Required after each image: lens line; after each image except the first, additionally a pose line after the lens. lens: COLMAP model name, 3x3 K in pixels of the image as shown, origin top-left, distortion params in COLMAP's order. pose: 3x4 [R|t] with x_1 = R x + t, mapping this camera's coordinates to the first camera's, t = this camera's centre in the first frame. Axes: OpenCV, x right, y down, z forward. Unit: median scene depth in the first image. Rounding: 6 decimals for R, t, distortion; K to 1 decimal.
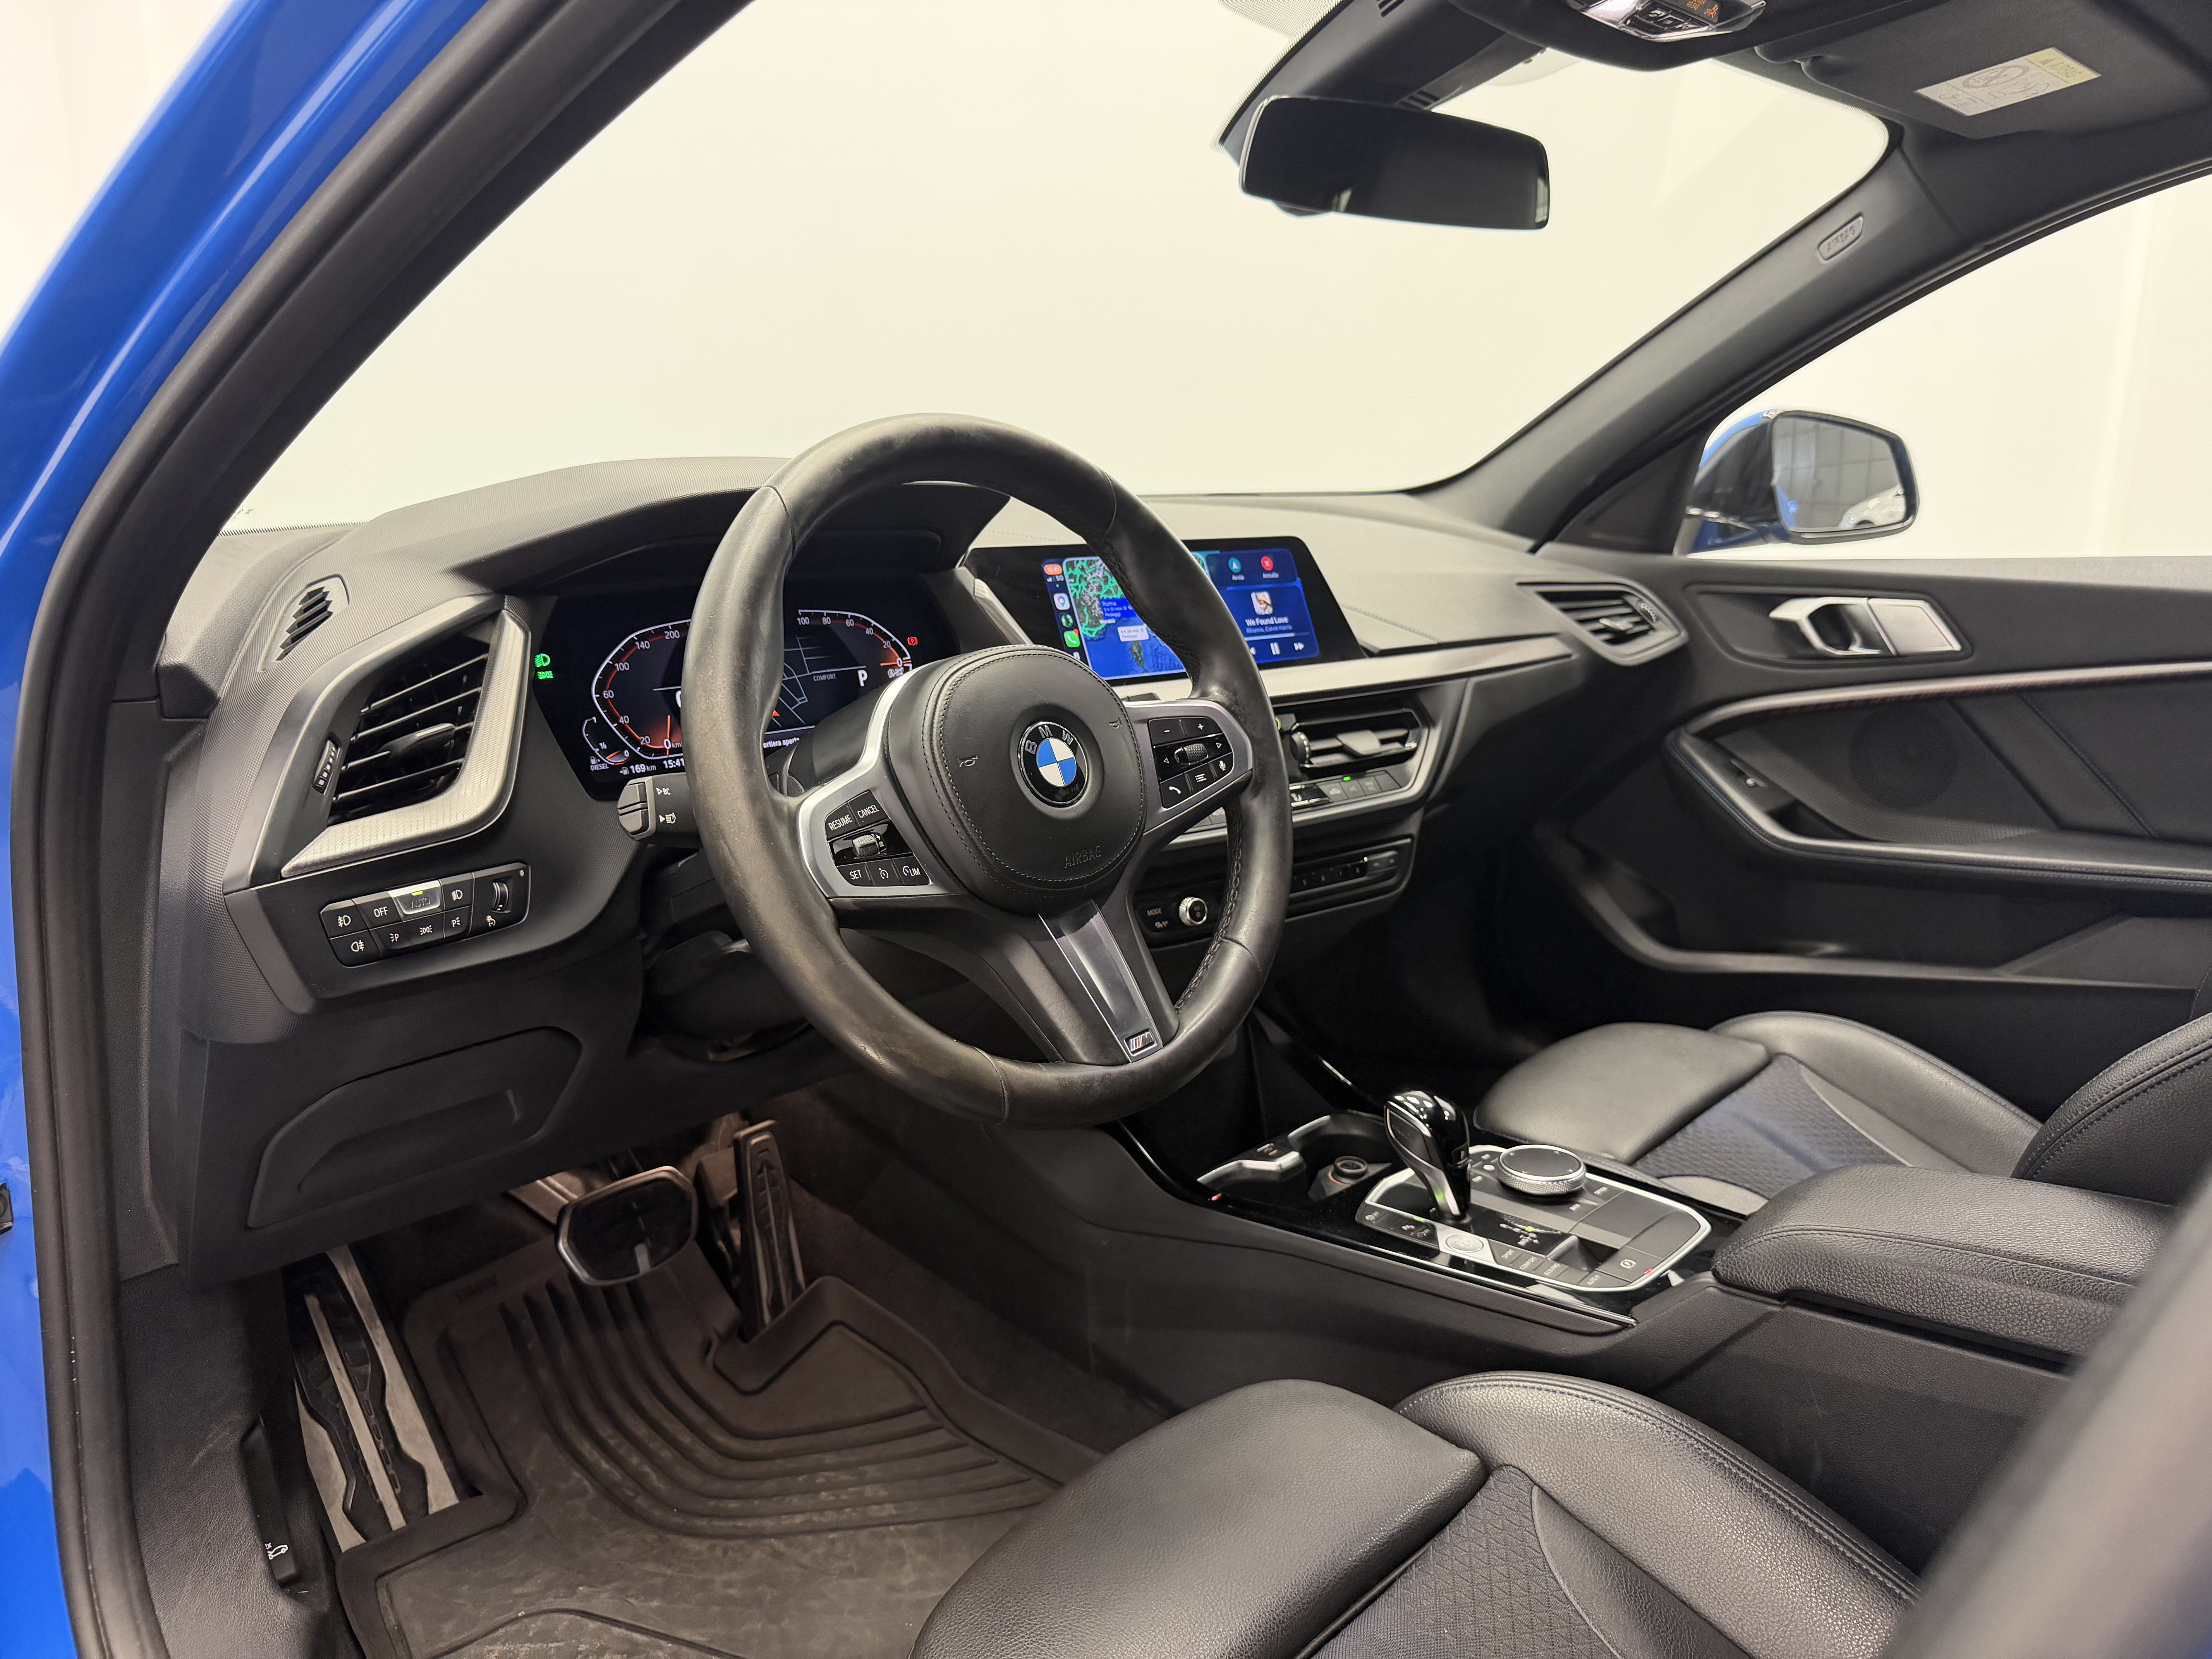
lens RADIAL K [[1426.1, 0, 1106.0], [0, 1426.1, 829.5], [0, 0, 1]] dist [0.002080, -0.001913]
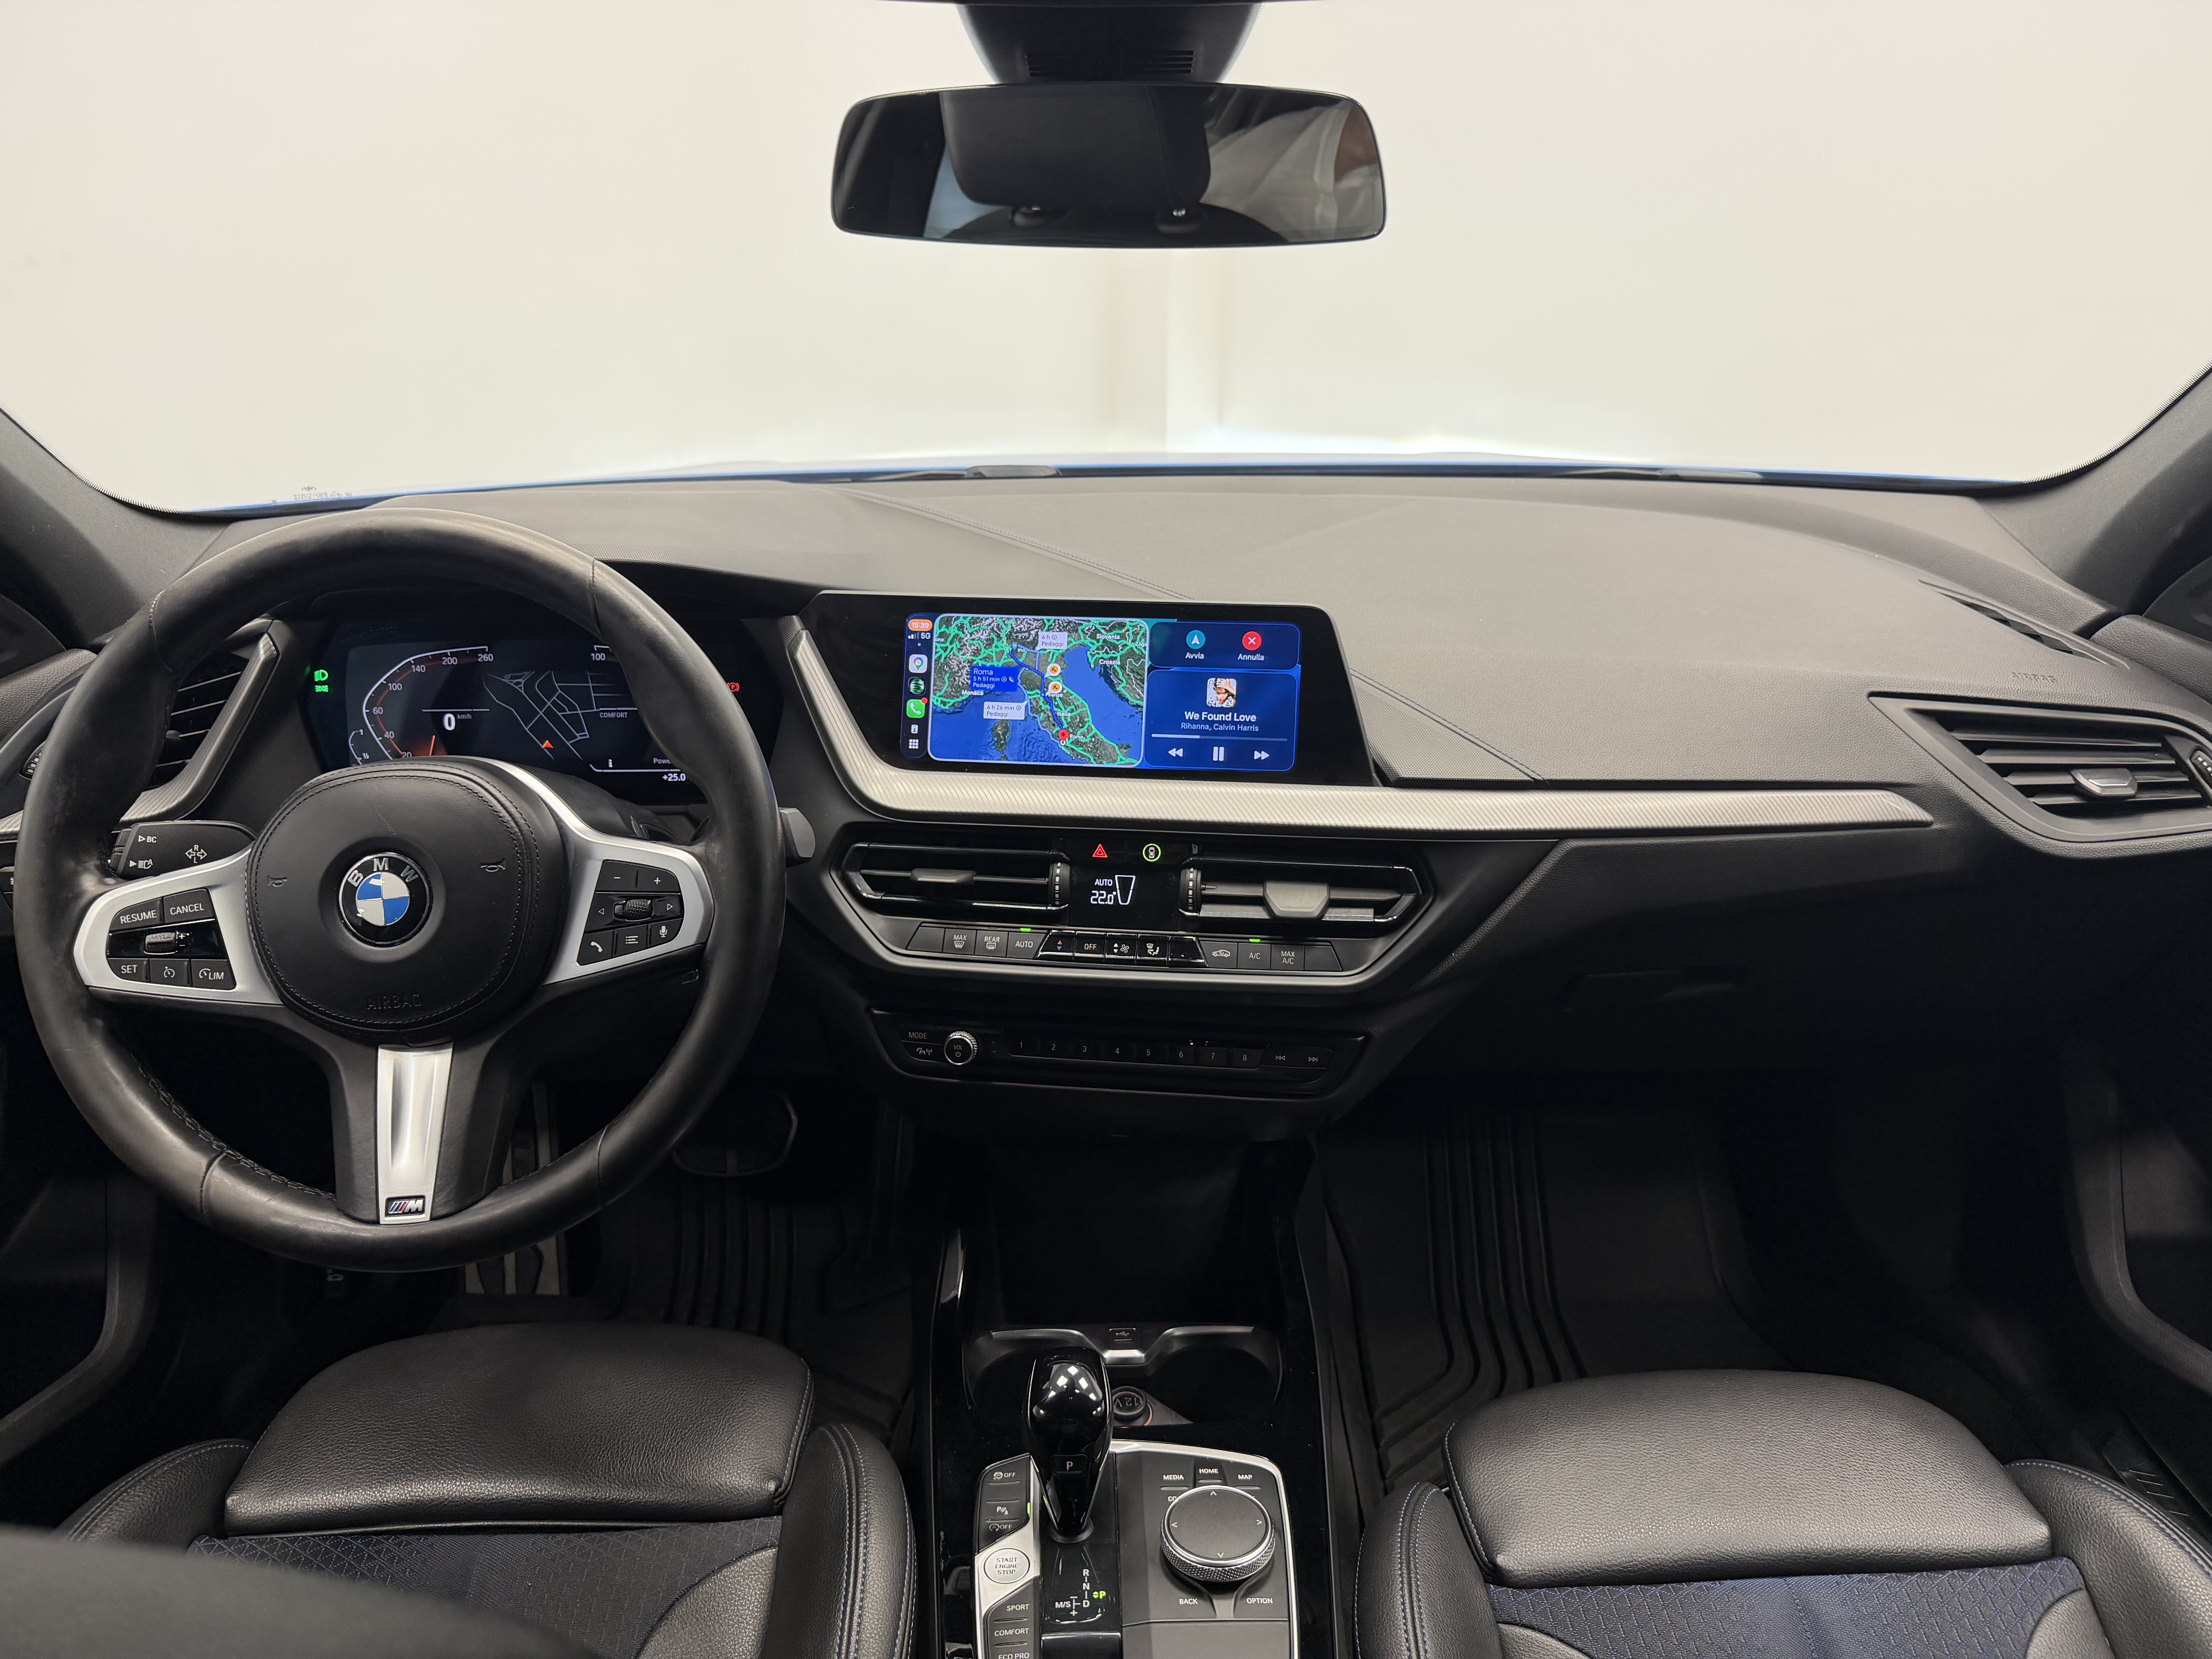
lens RADIAL K [[1426.1, 0, 1106.0], [0, 1426.1, 829.5], [0, 0, 1]] dist [0.002080, -0.001913]
pose [[0.746650, 0.260463, -0.612105, 0.558911], [-0.171221, 0.964404, 0.201516, -0.232610], [0.642804, -0.045657, 0.764669, 0.357704]]
